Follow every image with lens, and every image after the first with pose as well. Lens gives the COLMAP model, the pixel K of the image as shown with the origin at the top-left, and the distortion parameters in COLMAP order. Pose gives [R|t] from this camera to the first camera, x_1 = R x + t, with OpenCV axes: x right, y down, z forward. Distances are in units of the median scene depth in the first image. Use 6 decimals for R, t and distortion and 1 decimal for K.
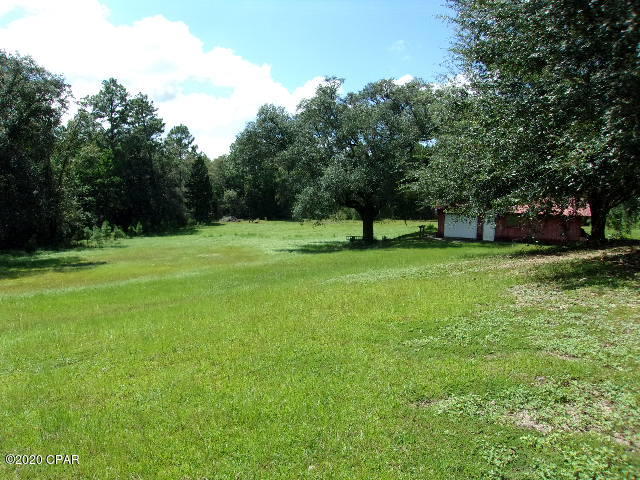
lens RADIAL K [[502.8, 0, 320.6], [0, 502.8, 239.8], [0, 0, 1]] dist [0.001995, 0.001774]
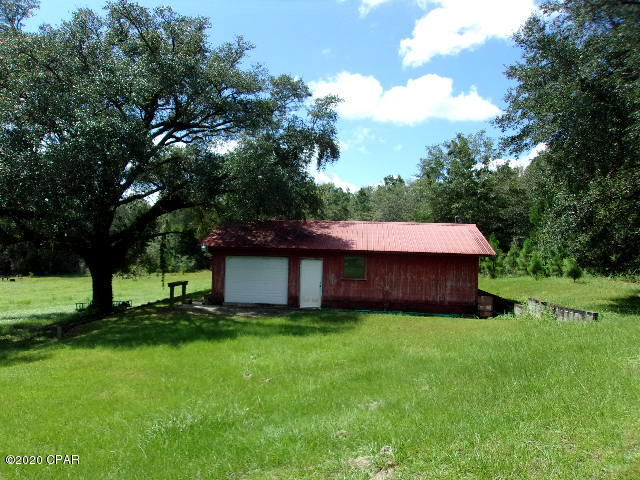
lens RADIAL K [[502.8, 0, 320.1], [0, 502.8, 240.0], [0, 0, 1]] dist [0.001995, 0.001774]
pose [[0.951005, -0.004671, 0.309141, 0.183498], [0.036288, 0.994661, -0.096603, -0.016246], [-0.307039, 0.103089, 0.946097, 0.503428]]
